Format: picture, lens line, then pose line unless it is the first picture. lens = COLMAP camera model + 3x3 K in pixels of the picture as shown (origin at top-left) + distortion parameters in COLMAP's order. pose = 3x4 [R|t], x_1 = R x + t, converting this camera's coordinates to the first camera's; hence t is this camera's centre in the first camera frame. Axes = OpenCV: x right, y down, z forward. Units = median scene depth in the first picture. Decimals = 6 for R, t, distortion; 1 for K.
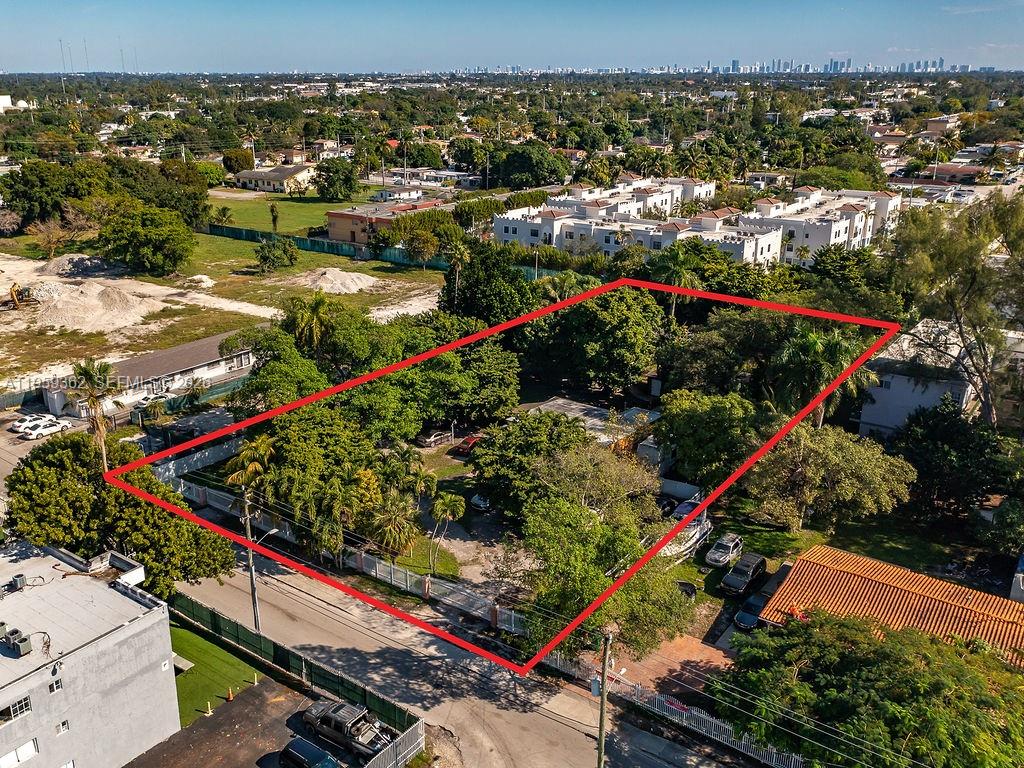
lens RADIAL K [[876.4, 0, 512.0], [0, 876.4, 384.0], [0, 0, 1]] dist [0.002186, 0.008529]
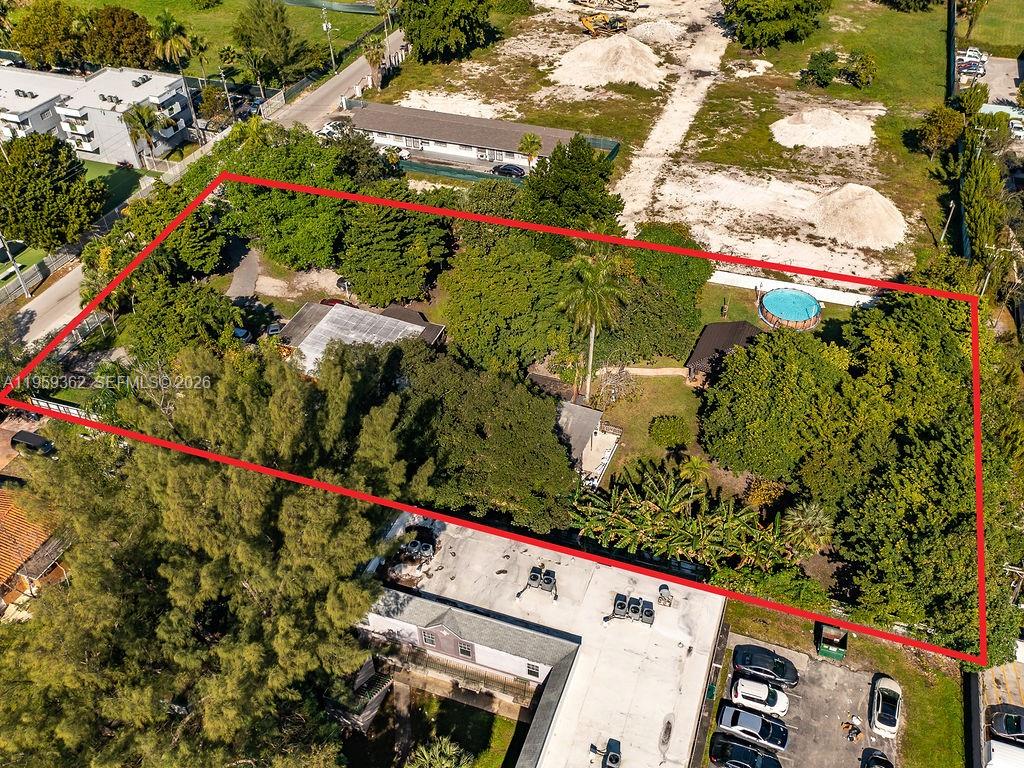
lens RADIAL K [[876.4, 0, 512.0], [0, 876.4, 384.0], [0, 0, 1]] dist [0.002186, 0.008529]
pose [[0.251730, 0.618665, -0.744235, 0.508707], [-0.302549, 0.780762, 0.546695, -0.297533], [0.919291, 0.087548, 0.383718, 0.434281]]
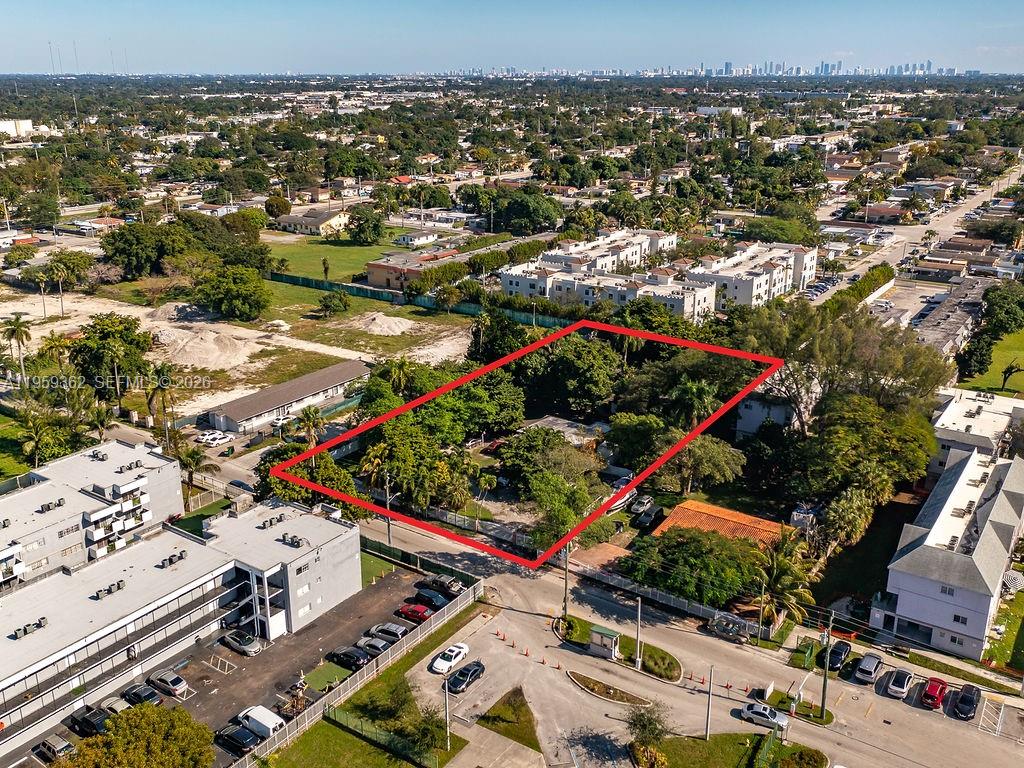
lens RADIAL K [[876.4, 0, 512.0], [0, 876.4, 384.0], [0, 0, 1]] dist [0.002186, 0.008529]
pose [[0.999926, -0.012024, 0.001583, -0.009207], [0.012026, 0.999926, -0.001558, -0.023491], [-0.001564, 0.001577, 0.999998, -0.328932]]
